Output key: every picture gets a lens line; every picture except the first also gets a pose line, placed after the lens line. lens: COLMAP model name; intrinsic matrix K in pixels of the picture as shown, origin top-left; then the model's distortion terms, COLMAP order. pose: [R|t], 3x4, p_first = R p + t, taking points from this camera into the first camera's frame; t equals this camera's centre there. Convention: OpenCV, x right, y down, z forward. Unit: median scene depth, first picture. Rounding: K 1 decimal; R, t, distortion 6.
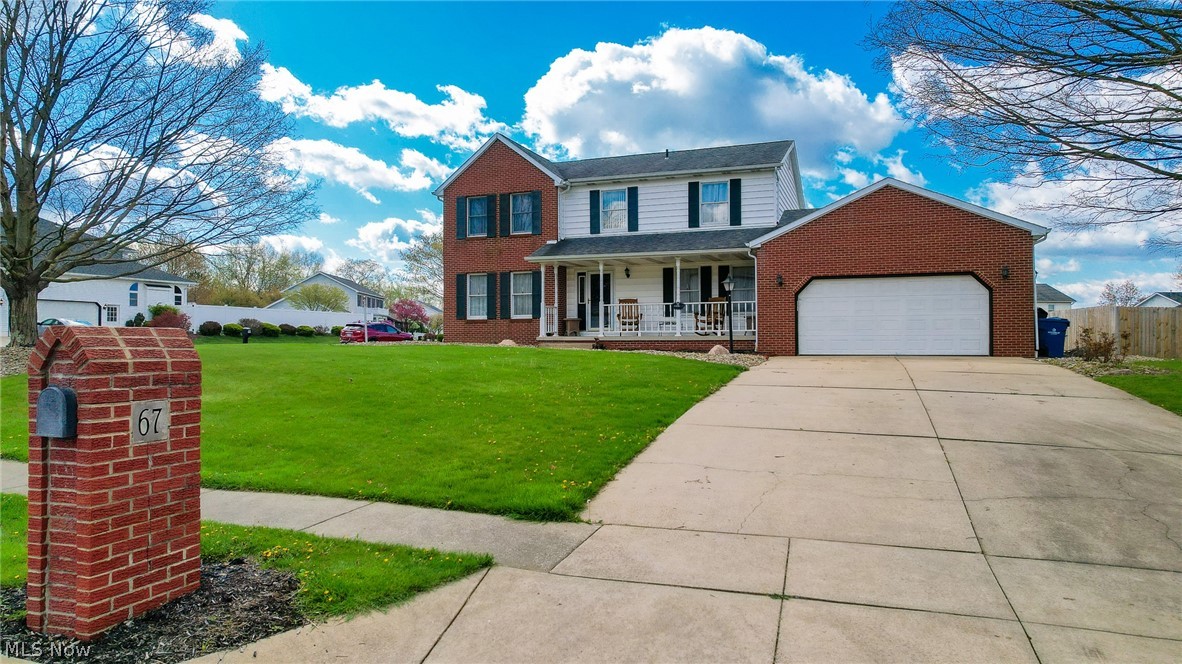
lens RADIAL K [[756.9, 0, 591.0], [0, 756.9, 332.0], [0, 0, 1]] dist [-0.068974, 0.072112]
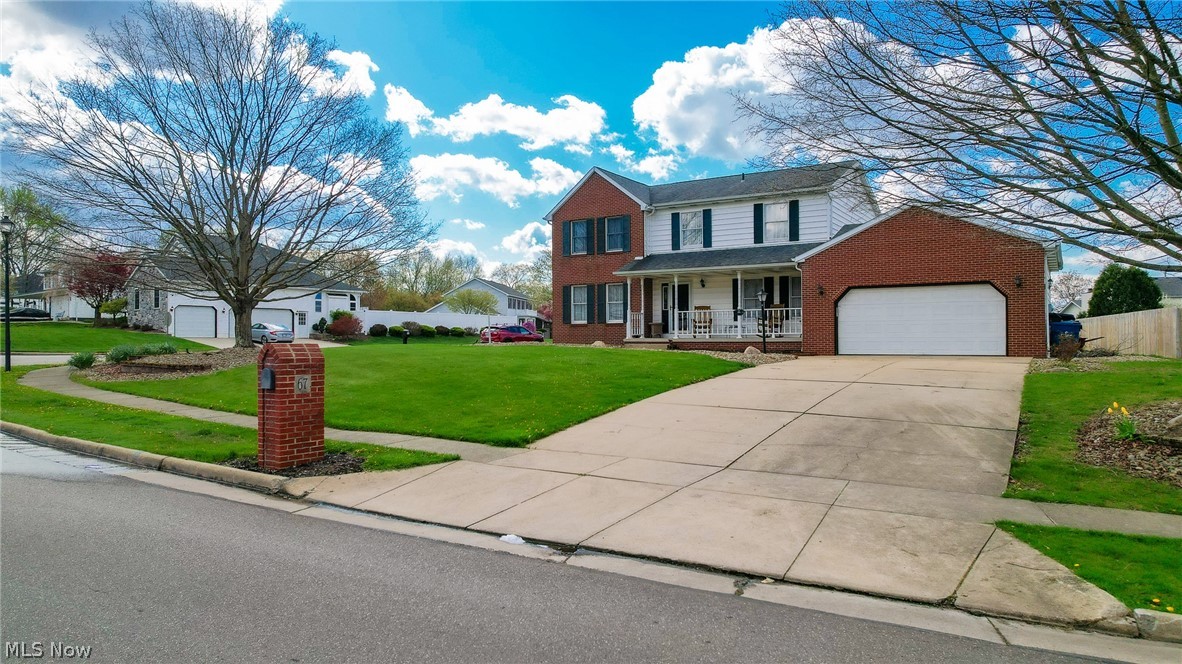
lens RADIAL K [[756.9, 0, 591.0], [0, 756.9, 332.0], [0, 0, 1]] dist [-0.068974, 0.072112]
pose [[0.978496, -0.003264, -0.206240, 0.121684], [0.003802, 0.999990, 0.002214, -0.006901], [0.206231, -0.002951, 0.978499, -0.174258]]
